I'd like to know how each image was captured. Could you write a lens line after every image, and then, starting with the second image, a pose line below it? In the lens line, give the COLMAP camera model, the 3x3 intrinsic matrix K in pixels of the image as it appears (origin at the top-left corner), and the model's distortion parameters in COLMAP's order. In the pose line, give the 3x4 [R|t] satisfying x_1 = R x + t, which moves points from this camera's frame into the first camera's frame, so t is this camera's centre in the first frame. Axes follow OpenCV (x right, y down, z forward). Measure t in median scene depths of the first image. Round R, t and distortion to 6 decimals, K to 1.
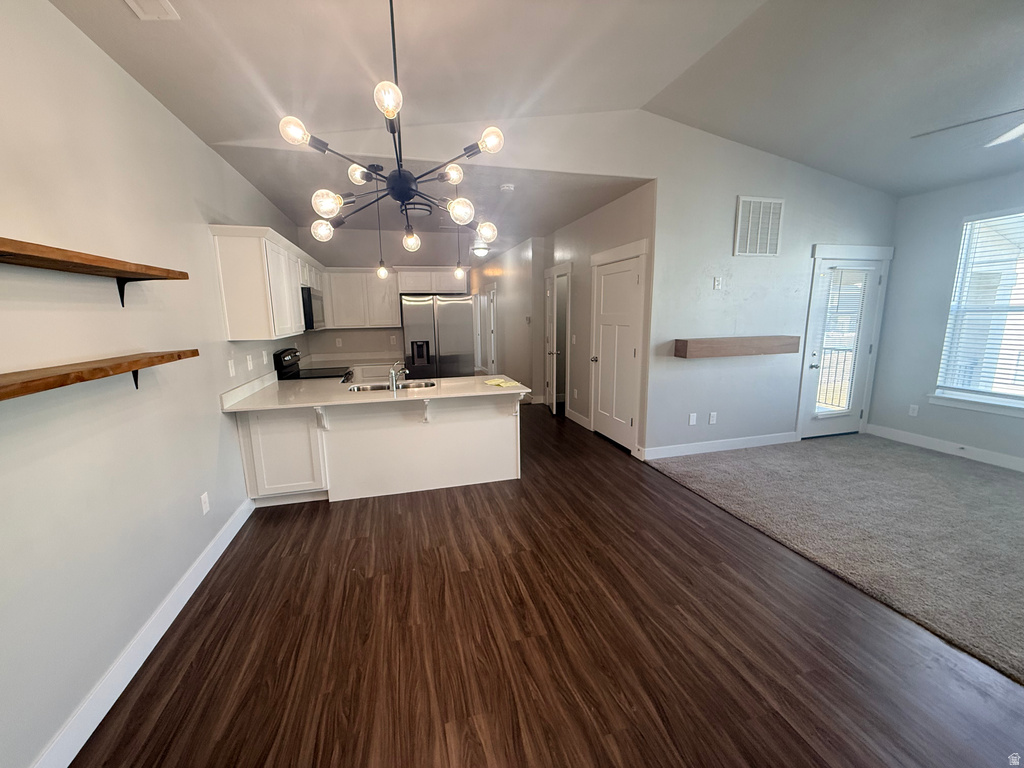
lens RADIAL K [[410.9, 0, 516.9], [0, 410.9, 388.6], [0, 0, 1]] dist [0.002941, 0.000233]
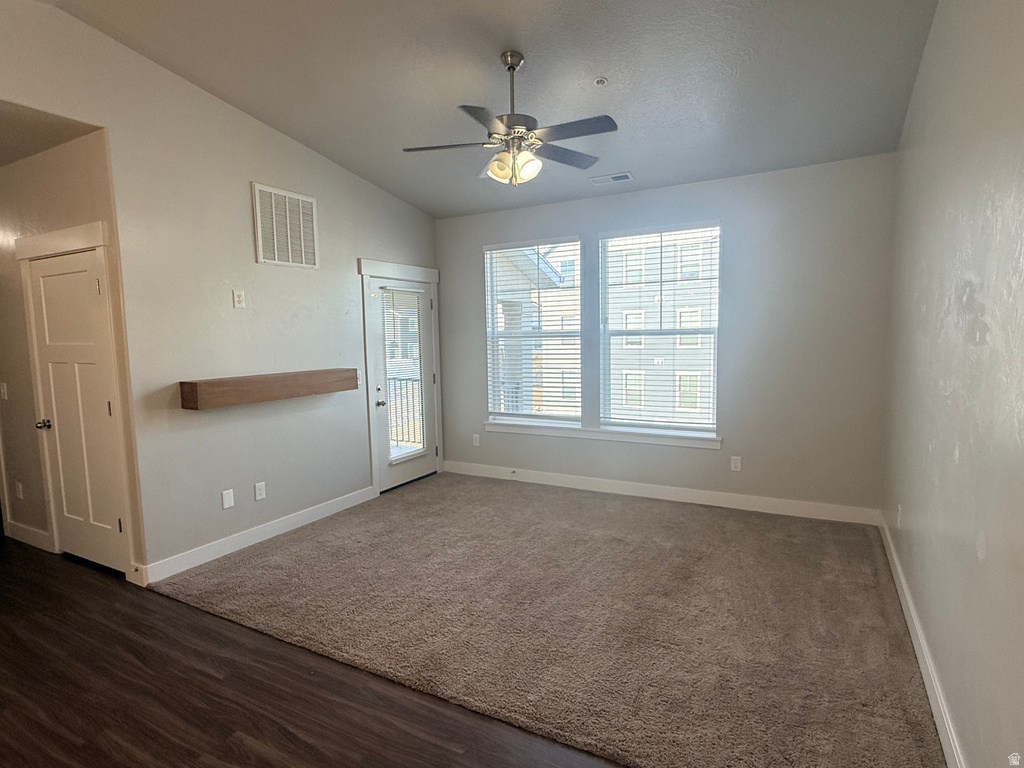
lens RADIAL K [[558.6, 0, 510.9], [0, 558.6, 394.1], [0, 0, 1]] dist [0.020640, -0.001272]
pose [[0.705567, -0.077432, 0.704400, 0.128979], [0.136974, 0.990169, -0.028356, -0.005327], [-0.695280, 0.116492, 0.709236, 0.017642]]
